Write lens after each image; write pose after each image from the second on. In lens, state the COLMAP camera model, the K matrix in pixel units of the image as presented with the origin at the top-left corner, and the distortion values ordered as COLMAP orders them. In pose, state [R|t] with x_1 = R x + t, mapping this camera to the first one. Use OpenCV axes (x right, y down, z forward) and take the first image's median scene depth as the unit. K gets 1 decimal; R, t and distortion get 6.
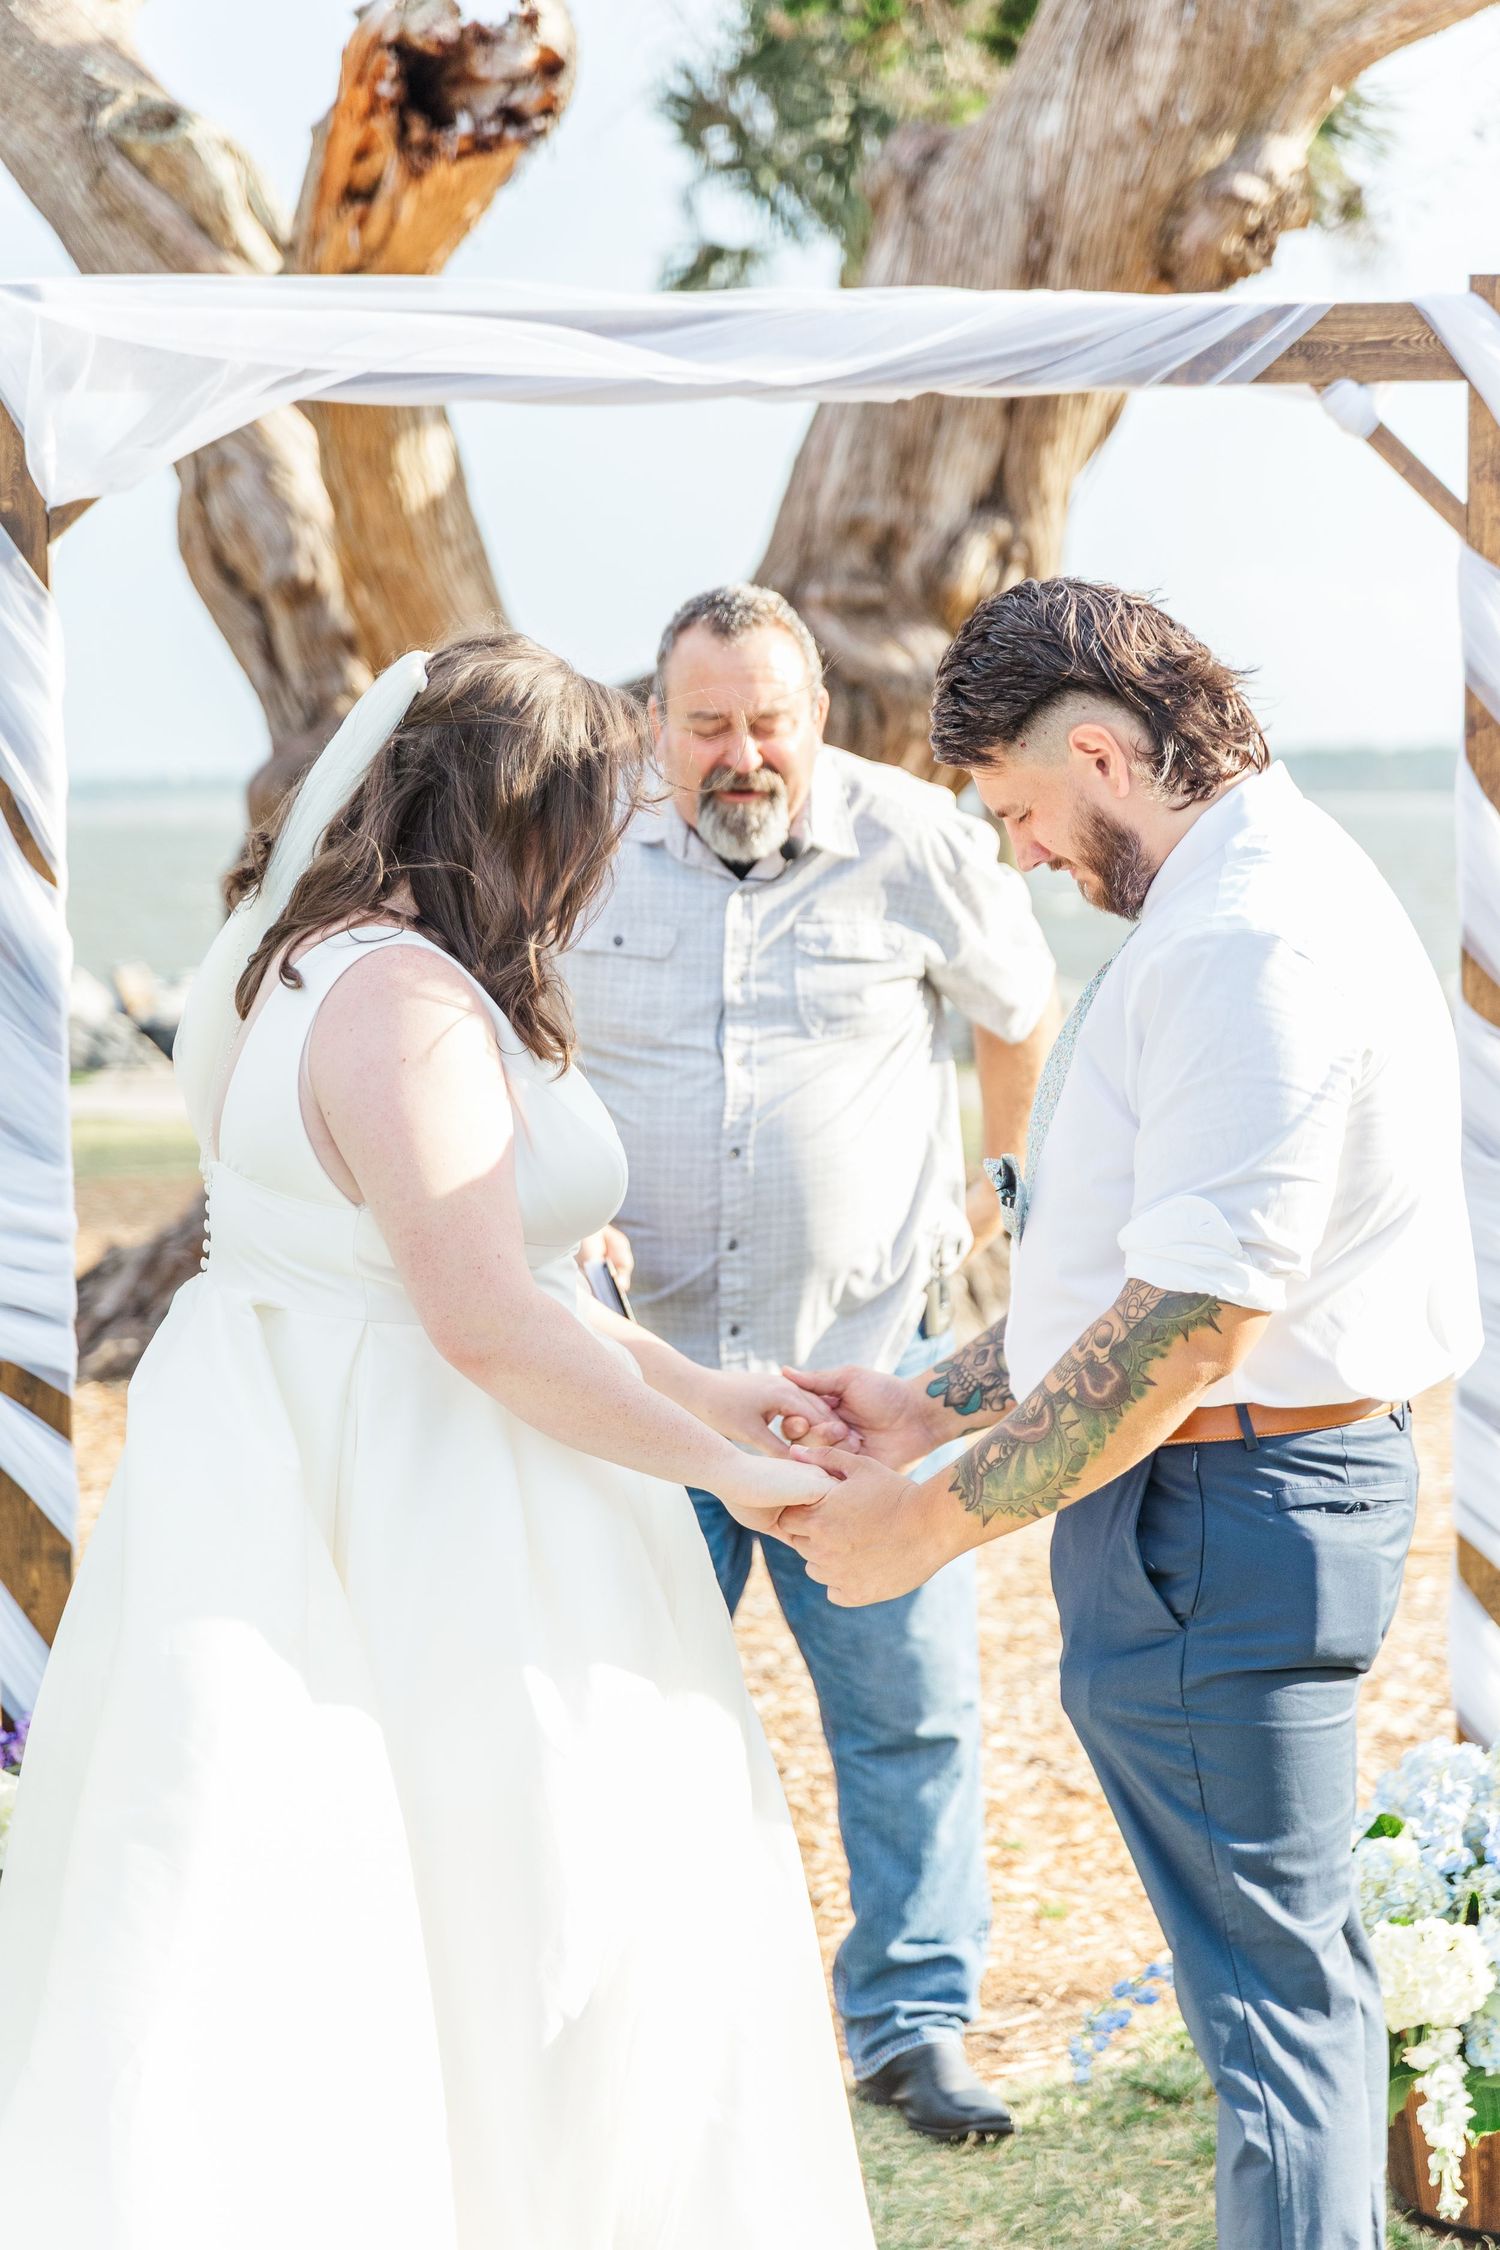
lens RADIAL K [[4482.7, 0, 750.0], [0, 4482.7, 1125.0], [0, 0, 1]] dist [-0.031321, -0.191356]
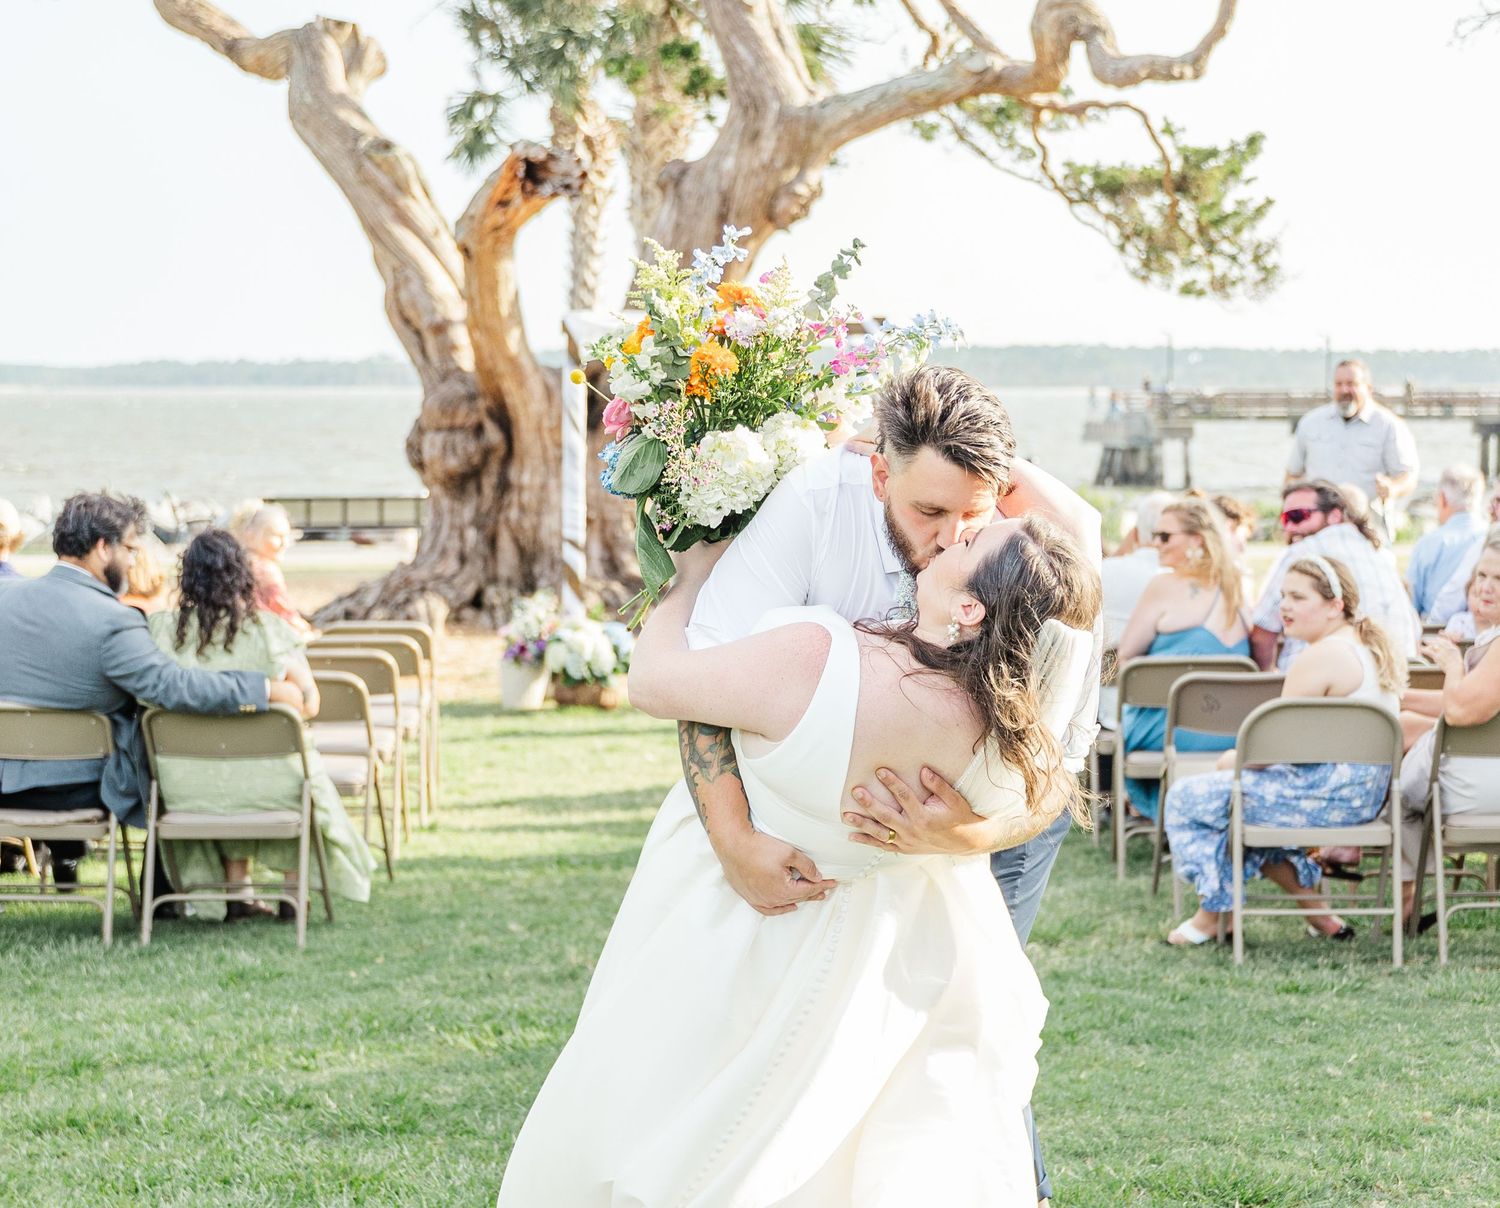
lens RADIAL K [[3884.1, 0, 912.6], [0, 3884.1, 819.8], [0, 0, 1]] dist [0.063554, -0.583321]
pose [[0.987335, -0.011405, 0.158239, -0.204930], [0.005126, 0.999185, 0.040035, 0.083600], [-0.158566, -0.038717, 0.986589, -1.394354]]
